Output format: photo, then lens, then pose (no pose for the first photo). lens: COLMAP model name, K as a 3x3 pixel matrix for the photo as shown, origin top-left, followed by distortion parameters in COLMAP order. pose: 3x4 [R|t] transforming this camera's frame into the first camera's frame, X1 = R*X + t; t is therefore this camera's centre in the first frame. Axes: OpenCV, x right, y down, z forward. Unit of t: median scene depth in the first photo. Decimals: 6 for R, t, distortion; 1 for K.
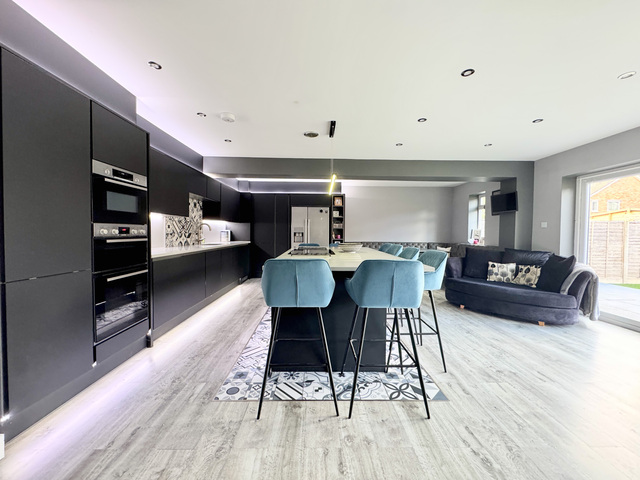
lens RADIAL K [[254.1, 0, 318.9], [0, 254.1, 240.2], [0, 0, 1]] dist [-0.001998, 0.000199]
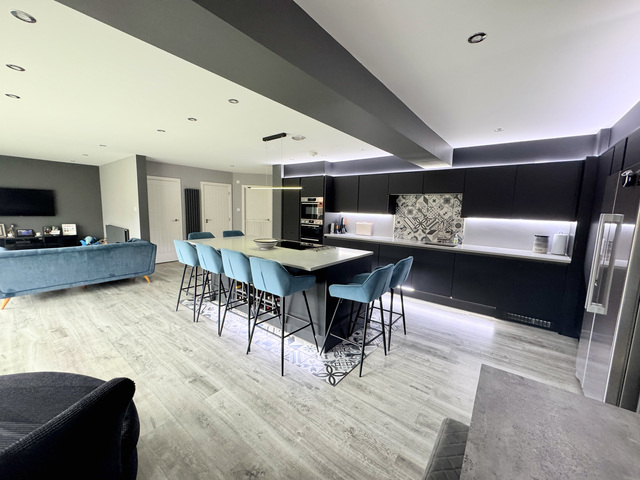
lens RADIAL K [[254.1, 0, 318.6], [0, 254.1, 240.0], [0, 0, 1]] dist [-0.001998, 0.000199]
pose [[-0.623657, 0.067748, -0.778757, 0.692583], [-0.059659, 0.989206, 0.133833, -0.119314], [0.779418, 0.129926, -0.612883, 1.568676]]
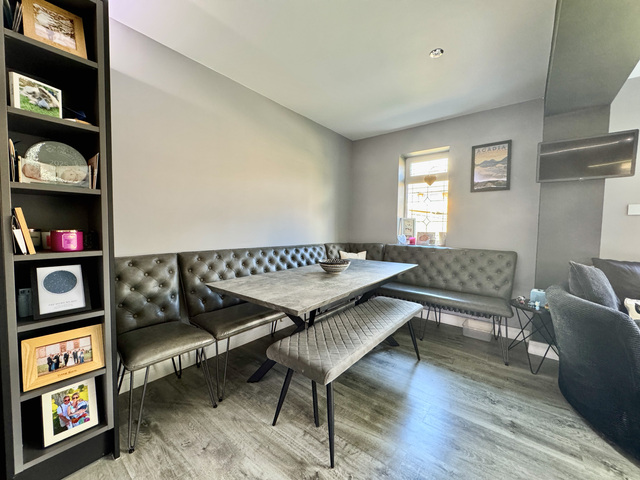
lens RADIAL K [[254.1, 0, 320.9], [0, 254.1, 242.9], [0, 0, 1]] dist [-0.001998, 0.000199]
pose [[0.631827, -0.047537, 0.773651, 0.094125], [0.012689, 0.998618, 0.050997, -0.032158], [-0.775006, -0.022404, 0.631557, 1.343845]]
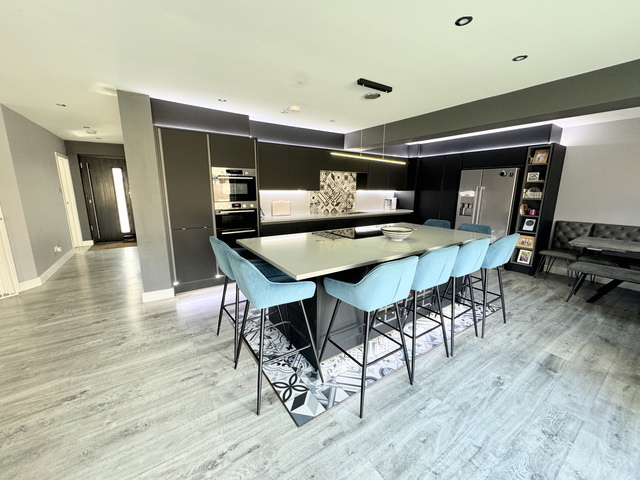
lens RADIAL K [[254.1, 0, 320.4], [0, 254.1, 238.9], [0, 0, 1]] dist [-0.001998, 0.000199]
pose [[0.552577, 0.157727, -0.818402, 0.571548], [-0.029028, 0.984977, 0.170230, -0.073267], [0.832956, -0.070308, 0.548854, 0.311721]]
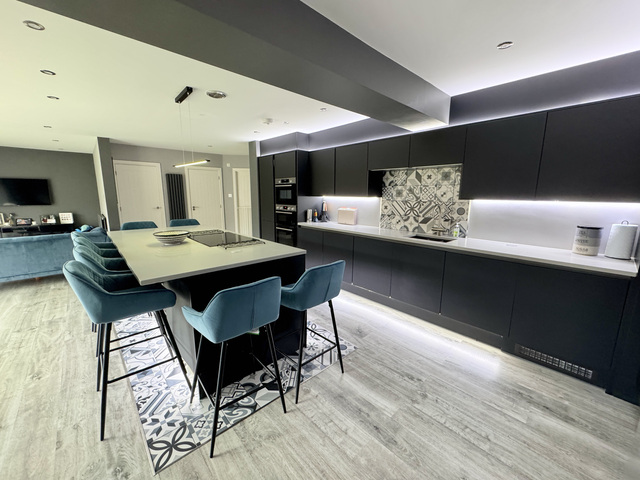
lens RADIAL K [[254.1, 0, 317.9], [0, 254.1, 240.2], [0, 0, 1]] dist [-0.001998, 0.000199]
pose [[-0.738805, 0.104334, -0.665794, 0.277046], [-0.038196, 0.979872, 0.195937, -0.118210], [0.672836, 0.170190, -0.719949, 1.641594]]
